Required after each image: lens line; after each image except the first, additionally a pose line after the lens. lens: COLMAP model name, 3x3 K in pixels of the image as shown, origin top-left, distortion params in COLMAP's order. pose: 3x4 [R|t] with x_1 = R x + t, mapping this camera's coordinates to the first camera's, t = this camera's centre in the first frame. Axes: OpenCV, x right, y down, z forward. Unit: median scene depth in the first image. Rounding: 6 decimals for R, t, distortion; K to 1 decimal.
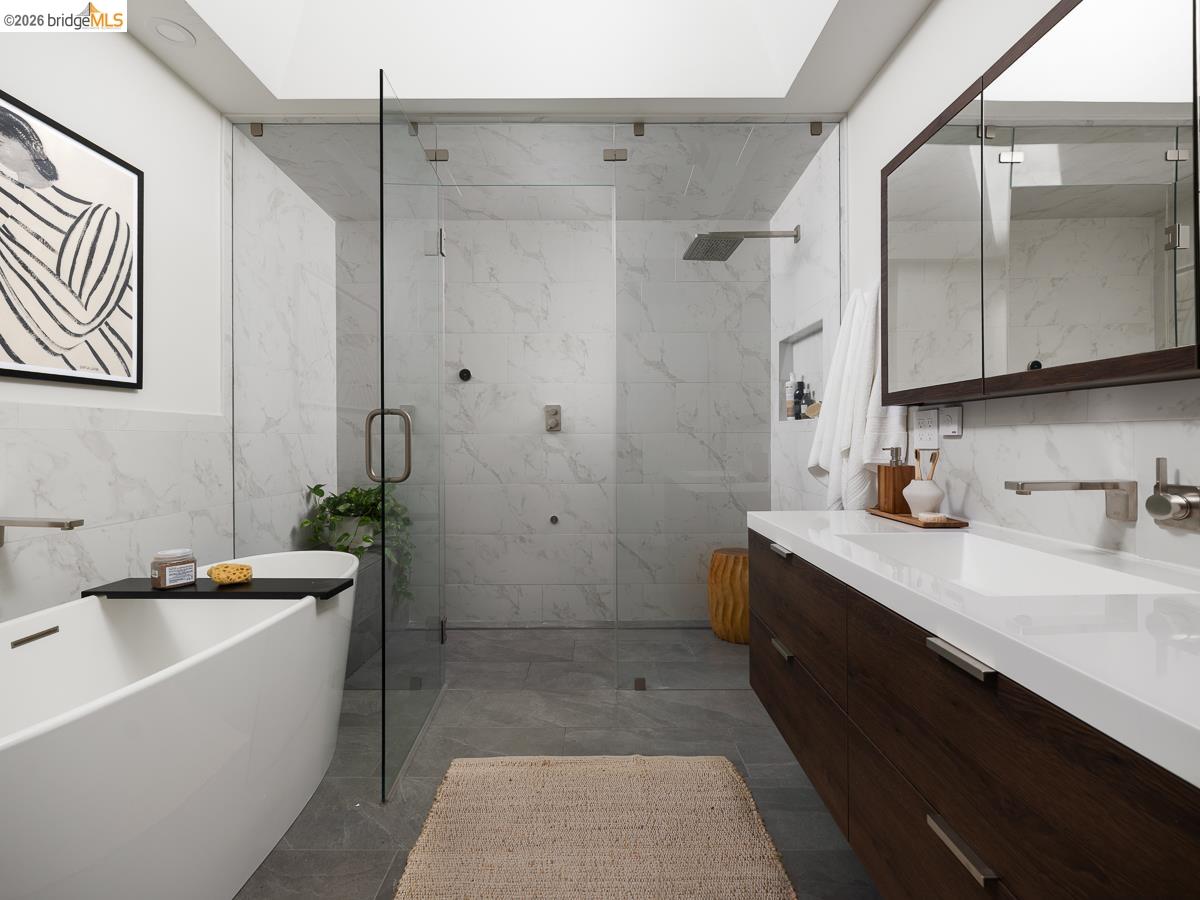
lens RADIAL K [[556.9, 0, 599.9], [0, 556.9, 442.1], [0, 0, 1]] dist [0.000690, 0.000101]
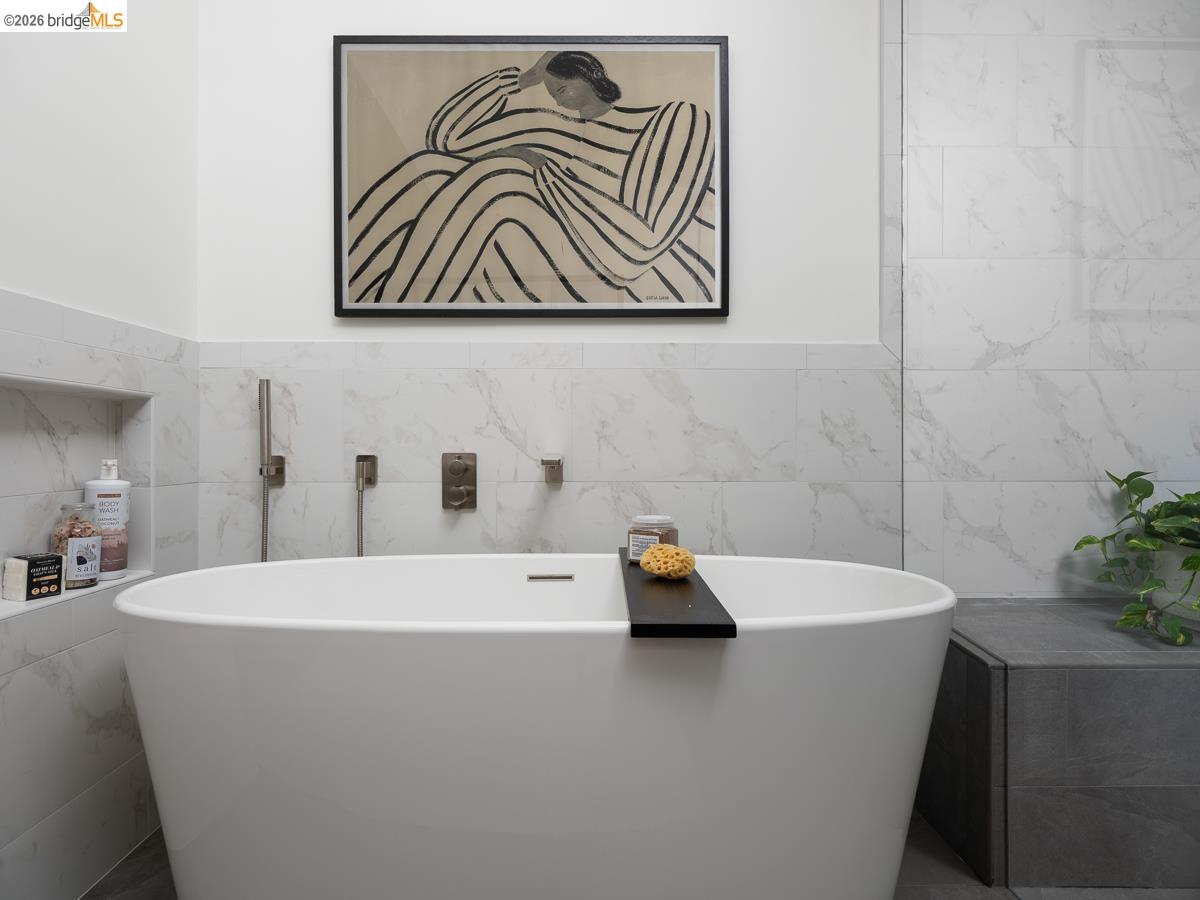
lens RADIAL K [[647.7, 0, 598.9], [0, 647.7, 449.9], [0, 0, 1]] dist [0.000519, -0.000219]
pose [[0.011412, 0.006323, -0.999915, 0.097107], [-0.008894, 0.999941, 0.006222, 0.098704], [0.999895, 0.008823, 0.011468, 0.887784]]
